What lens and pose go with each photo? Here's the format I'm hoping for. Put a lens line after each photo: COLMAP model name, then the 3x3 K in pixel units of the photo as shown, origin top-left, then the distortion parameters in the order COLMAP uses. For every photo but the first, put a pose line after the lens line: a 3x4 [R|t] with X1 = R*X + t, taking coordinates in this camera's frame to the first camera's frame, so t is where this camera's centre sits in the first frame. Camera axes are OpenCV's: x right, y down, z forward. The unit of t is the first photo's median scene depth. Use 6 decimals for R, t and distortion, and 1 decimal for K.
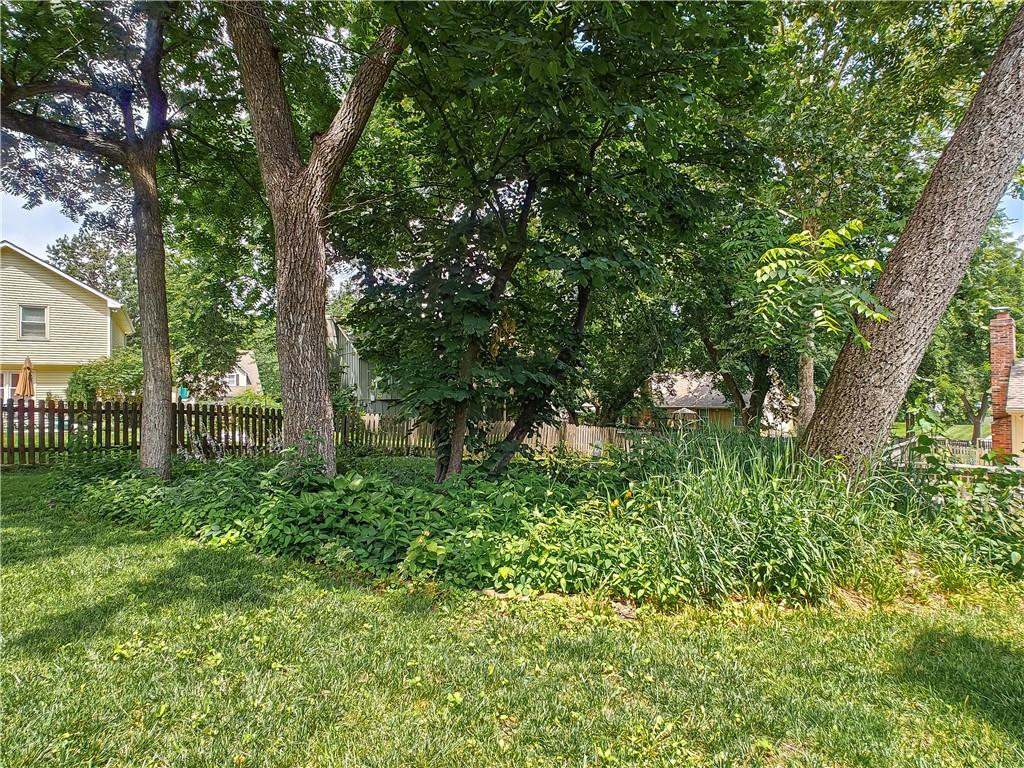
lens RADIAL K [[541.7, 0, 515.0], [0, 541.7, 370.4], [0, 0, 1]] dist [-0.000294, 0.000015]
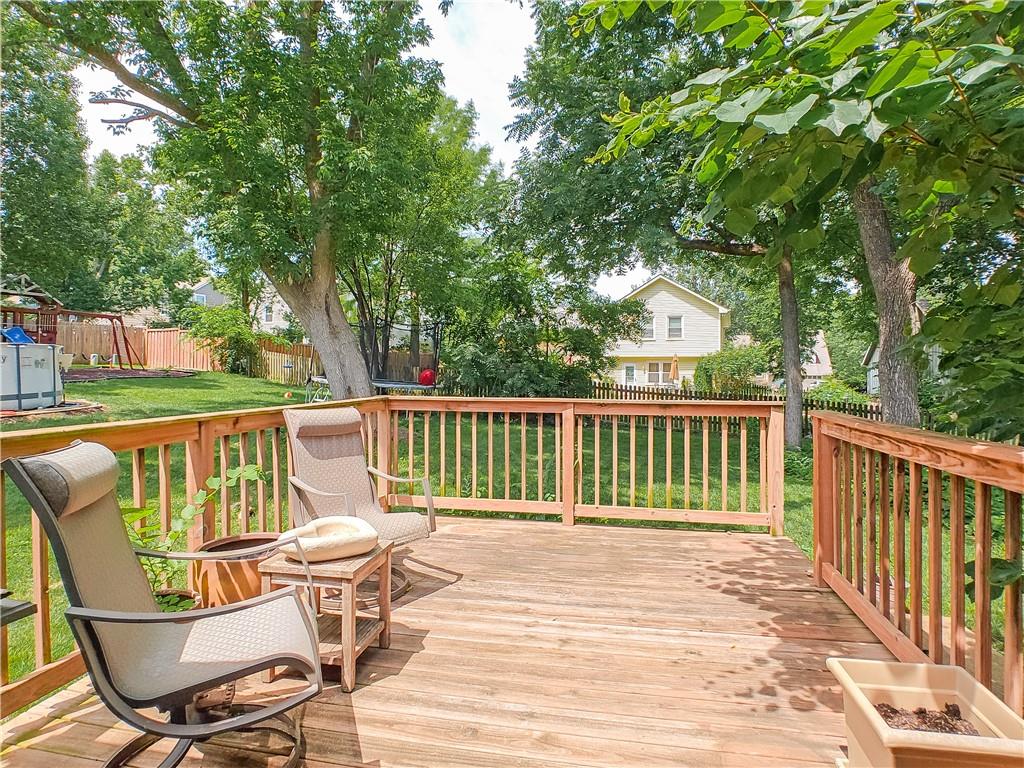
lens RADIAL K [[541.7, 0, 515.0], [0, 541.7, 370.4], [0, 0, 1]] dist [-0.000294, 0.000015]
pose [[0.574232, 0.023014, -0.818369, 0.061878], [0.015762, 0.999109, 0.039156, -0.036394], [0.818541, -0.035384, 0.573358, -0.195971]]
